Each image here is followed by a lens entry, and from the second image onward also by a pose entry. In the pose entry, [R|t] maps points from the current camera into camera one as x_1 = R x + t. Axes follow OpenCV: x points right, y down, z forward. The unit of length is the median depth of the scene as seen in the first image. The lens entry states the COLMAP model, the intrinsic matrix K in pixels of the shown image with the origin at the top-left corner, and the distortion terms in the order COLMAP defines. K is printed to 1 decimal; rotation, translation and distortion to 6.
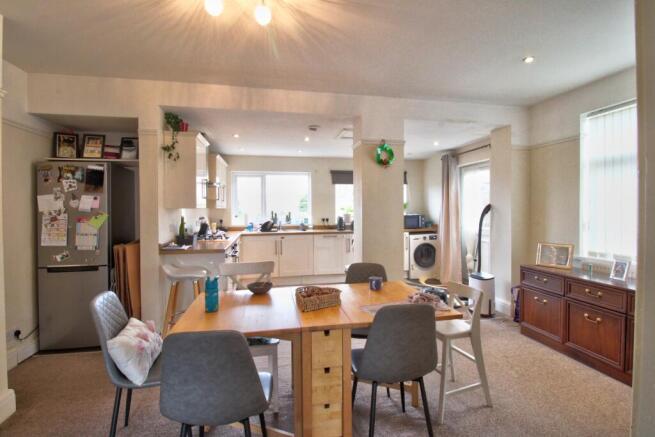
lens RADIAL K [[304.9, 0, 329.2], [0, 304.9, 218.3], [0, 0, 1]] dist [-0.011334, -0.004288]
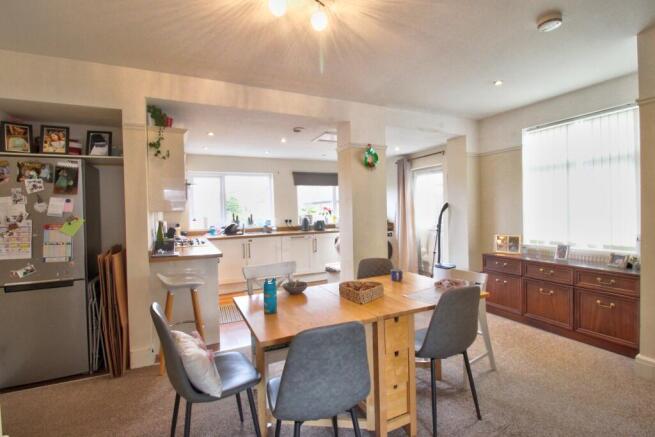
lens RADIAL K [[304.9, 0, 328.8], [0, 304.9, 218.1], [0, 0, 1]] dist [-0.011334, -0.004288]
pose [[0.968388, -0.023884, 0.248302, -0.258609], [0.025617, 0.999665, -0.003753, 0.003954], [-0.248129, 0.009995, 0.968676, -0.004019]]
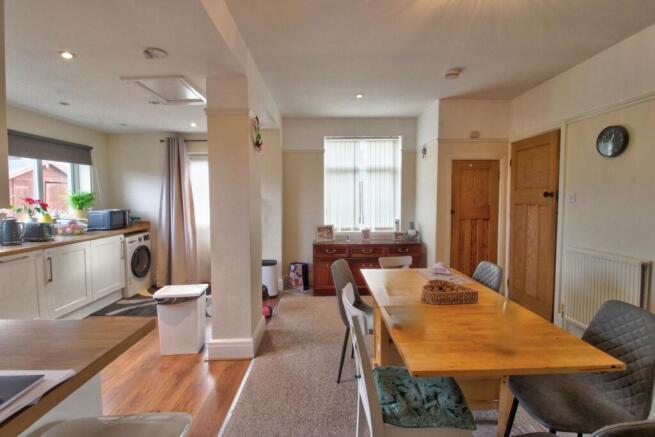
lens RADIAL K [[304.9, 0, 331.1], [0, 304.9, 214.2], [0, 0, 1]] dist [-0.011334, -0.004288]
pose [[0.160252, -0.043223, 0.986129, -0.676803], [0.034678, 0.998671, 0.038138, -0.019820], [-0.986467, 0.028086, 0.161538, 0.751173]]
